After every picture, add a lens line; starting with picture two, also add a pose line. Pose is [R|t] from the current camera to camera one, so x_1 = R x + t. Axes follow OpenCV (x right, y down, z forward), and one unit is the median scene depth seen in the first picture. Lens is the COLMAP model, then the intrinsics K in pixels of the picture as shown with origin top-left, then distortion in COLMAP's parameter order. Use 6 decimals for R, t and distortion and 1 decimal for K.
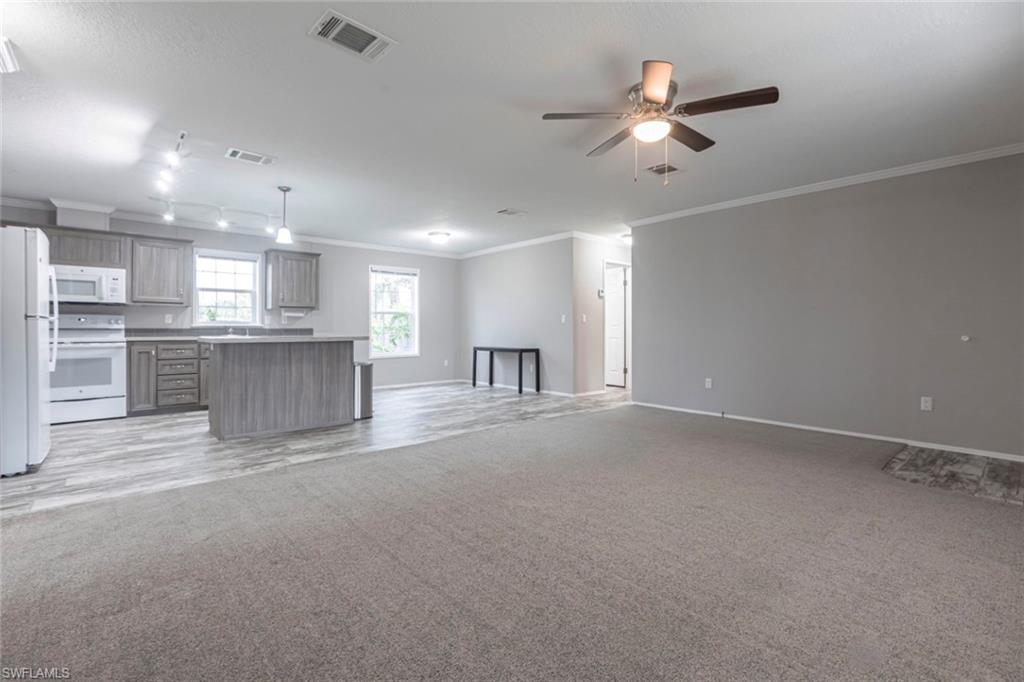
lens RADIAL K [[467.7, 0, 512.3], [0, 467.7, 337.5], [0, 0, 1]] dist [-0.015736, -0.000038]
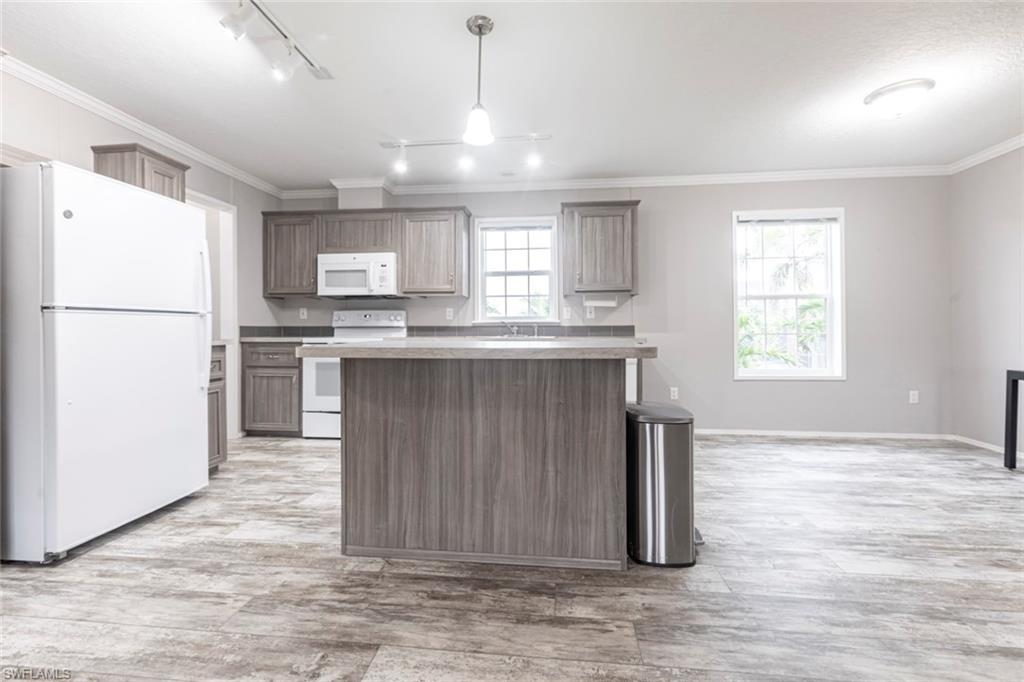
lens RADIAL K [[458.3, 0, 508.3], [0, 458.3, 325.4], [0, 0, 1]] dist [0.011408, 0.000969]
pose [[0.672094, -0.004597, -0.740452, -0.107692], [-0.010057, 0.999832, -0.015335, -0.010407], [0.740398, 0.017753, 0.671934, 0.583730]]
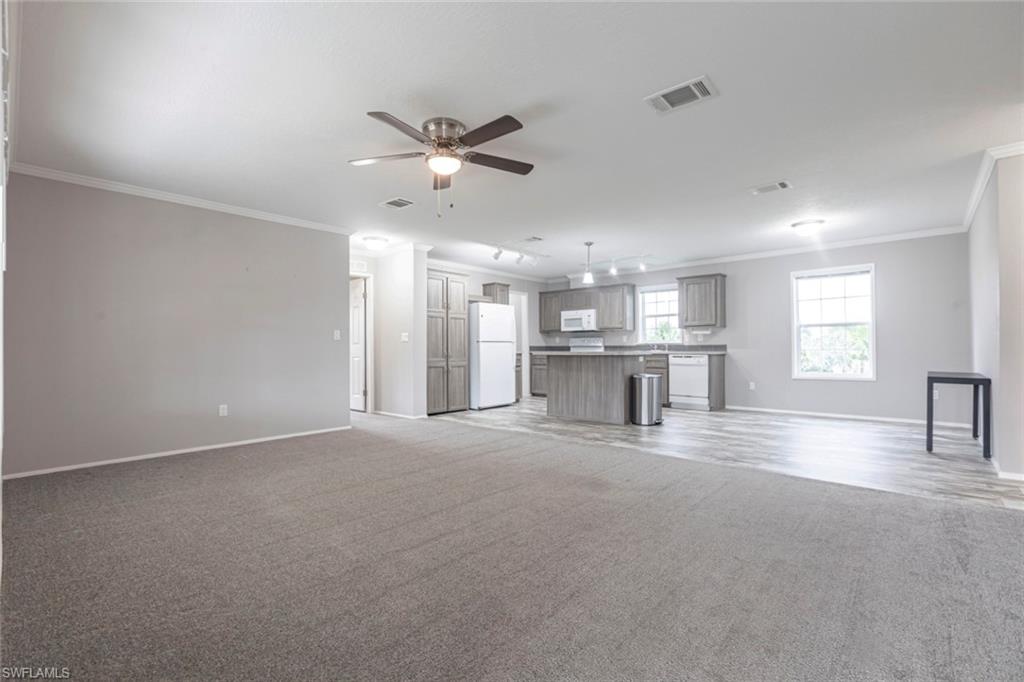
lens RADIAL K [[454.6, 0, 514.6], [0, 454.6, 346.3], [0, 0, 1]] dist [0.008222, 0.000060]
pose [[0.125868, -0.004098, -0.992039, 0.663905], [-0.010852, 0.999926, -0.005507, -0.006097], [0.991988, 0.011458, 0.125814, 0.504011]]
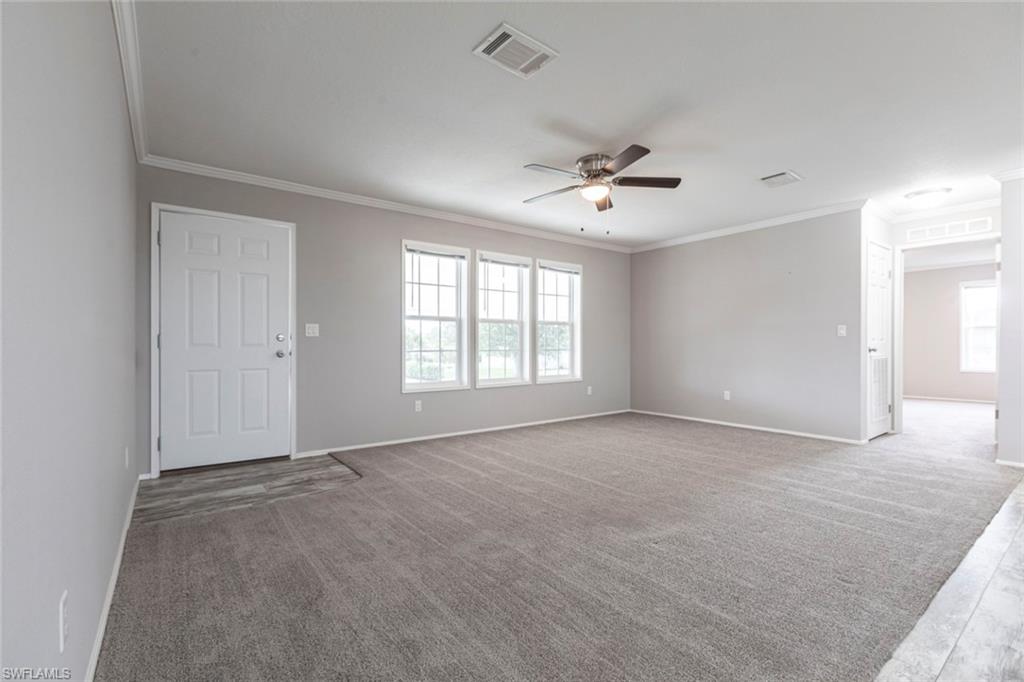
lens RADIAL K [[454.6, 0, 514.6], [0, 454.6, 346.3], [0, 0, 1]] dist [0.008222, 0.000060]
pose [[-0.997642, -0.002492, 0.068587, -1.558744], [-0.001772, 0.999943, 0.010565, -0.025633], [-0.068609, 0.010419, -0.997589, 1.736552]]
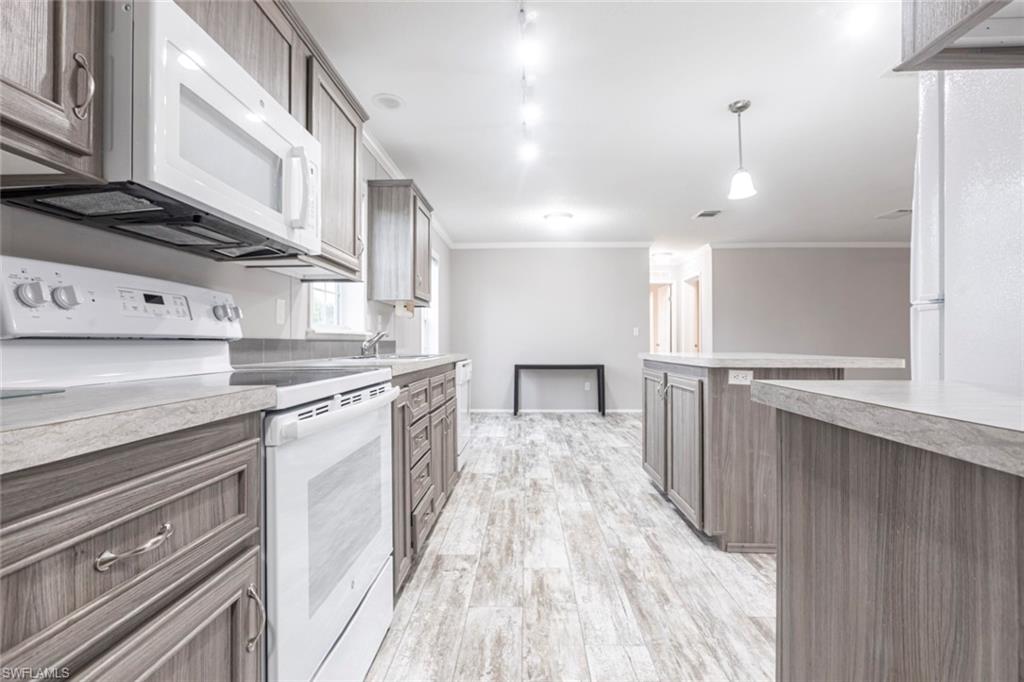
lens RADIAL K [[454.6, 0, 514.6], [0, 454.6, 346.3], [0, 0, 1]] dist [0.008222, 0.000060]
pose [[0.680040, -0.005544, 0.733154, -1.429368], [0.010927, 0.999937, -0.002575, -0.007056], [-0.733094, 0.009762, 0.680057, 0.356175]]
